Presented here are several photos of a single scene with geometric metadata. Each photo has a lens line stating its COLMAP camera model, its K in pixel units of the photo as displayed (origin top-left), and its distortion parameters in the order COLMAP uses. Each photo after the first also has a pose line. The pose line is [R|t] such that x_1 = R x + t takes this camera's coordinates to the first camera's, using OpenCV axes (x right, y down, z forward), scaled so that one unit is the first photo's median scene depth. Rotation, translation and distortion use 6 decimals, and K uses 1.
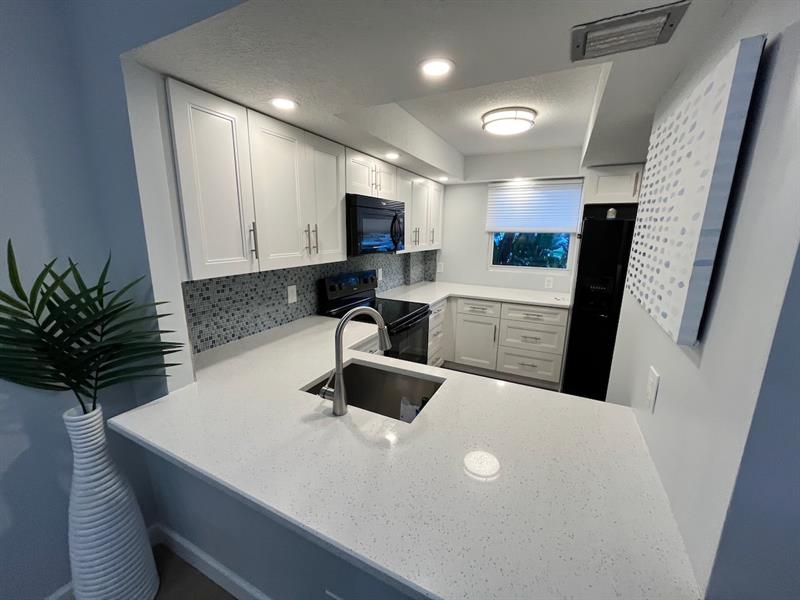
lens RADIAL K [[324.1, 0, 400.0], [0, 324.1, 300.0], [0, 0, 1]] dist [-0.007067, -0.000221]
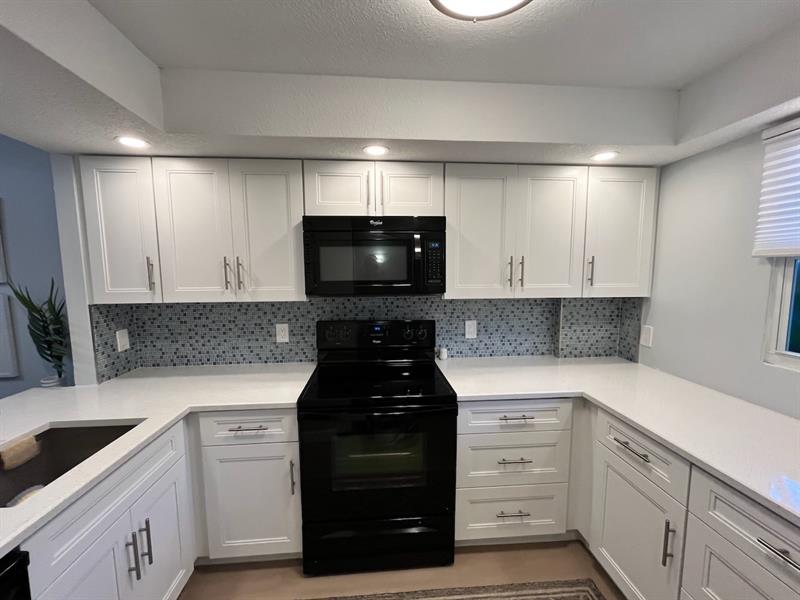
lens RADIAL K [[324.1, 0, 400.0], [0, 324.1, 300.0], [0, 0, 1]] dist [-0.007067, -0.000221]
pose [[0.514836, 0.065569, -0.854777, 0.680425], [-0.167379, 0.985570, -0.025211, -0.157083], [0.840790, 0.156051, 0.518382, 0.864798]]
